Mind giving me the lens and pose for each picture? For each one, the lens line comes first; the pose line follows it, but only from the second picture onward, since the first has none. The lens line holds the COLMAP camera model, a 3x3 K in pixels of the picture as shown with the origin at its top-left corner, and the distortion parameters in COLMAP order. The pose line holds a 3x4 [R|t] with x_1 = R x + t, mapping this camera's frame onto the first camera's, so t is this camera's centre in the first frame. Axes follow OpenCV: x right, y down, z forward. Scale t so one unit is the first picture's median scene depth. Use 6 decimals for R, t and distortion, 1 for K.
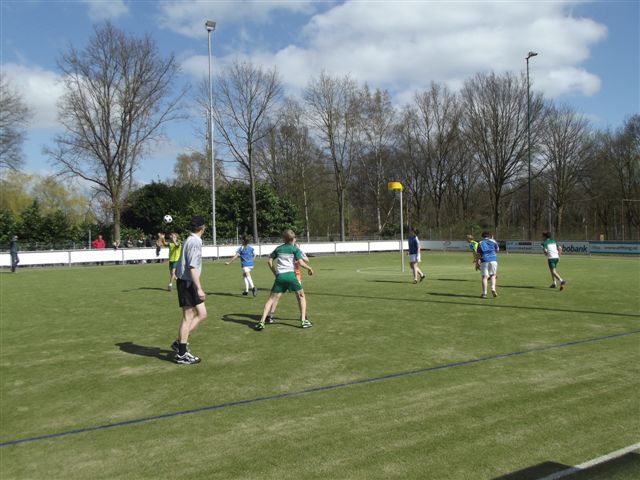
lens RADIAL K [[566.2, 0, 320.5], [0, 566.2, 241.4], [0, 0, 1]] dist [-0.037198, -0.002871]
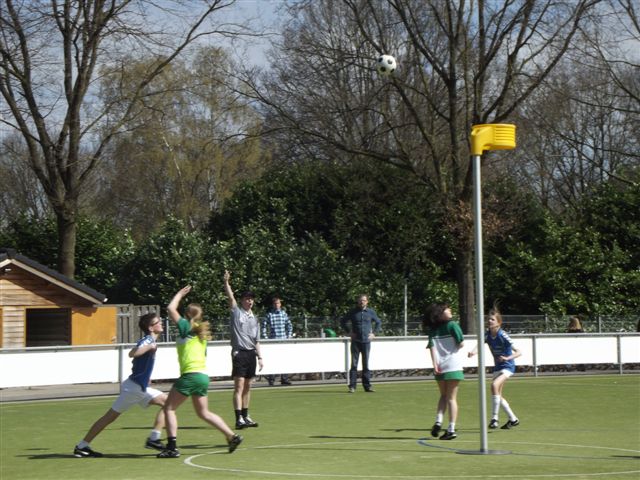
lens RADIAL K [[2058.1, 0, 320.9], [0, 2058.1, 241.4], [0, 0, 1]] dist [0.821545, 0.000000]
pose [[0.985337, 0.014436, 0.170009, -0.834388], [-0.005924, 0.998708, -0.050468, 0.023389], [-0.170518, 0.048721, 0.984149, -0.526268]]
